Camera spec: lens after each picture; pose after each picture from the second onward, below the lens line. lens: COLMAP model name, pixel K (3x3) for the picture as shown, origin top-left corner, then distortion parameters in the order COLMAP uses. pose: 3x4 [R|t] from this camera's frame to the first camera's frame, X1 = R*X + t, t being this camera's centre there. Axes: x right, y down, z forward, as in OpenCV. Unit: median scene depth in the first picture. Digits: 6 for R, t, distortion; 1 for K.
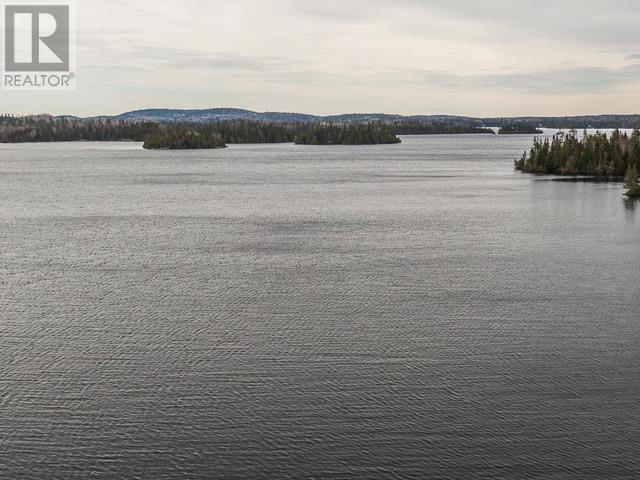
lens RADIAL K [[457.0, 0, 320.0], [0, 457.0, 240.0], [0, 0, 1]] dist [0.047620, -0.043203]
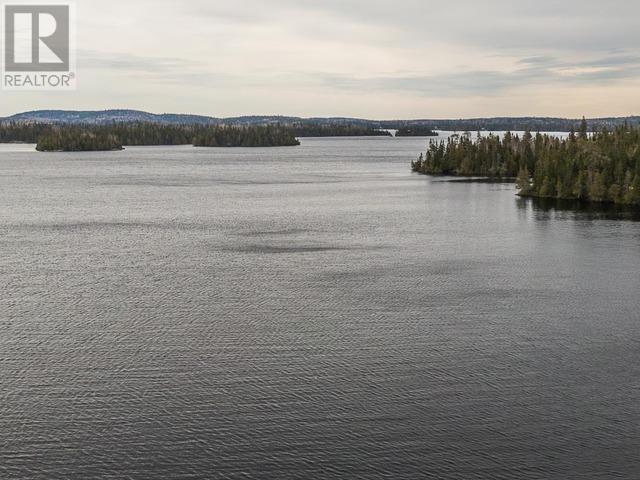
lens RADIAL K [[457.0, 0, 320.0], [0, 457.0, 240.0], [0, 0, 1]] dist [0.047620, -0.043203]
pose [[0.998577, -0.013179, 0.051669, 0.164068], [0.013179, 0.999913, 0.000350, -0.003187], [-0.051669, 0.000332, 0.998664, -0.005417]]
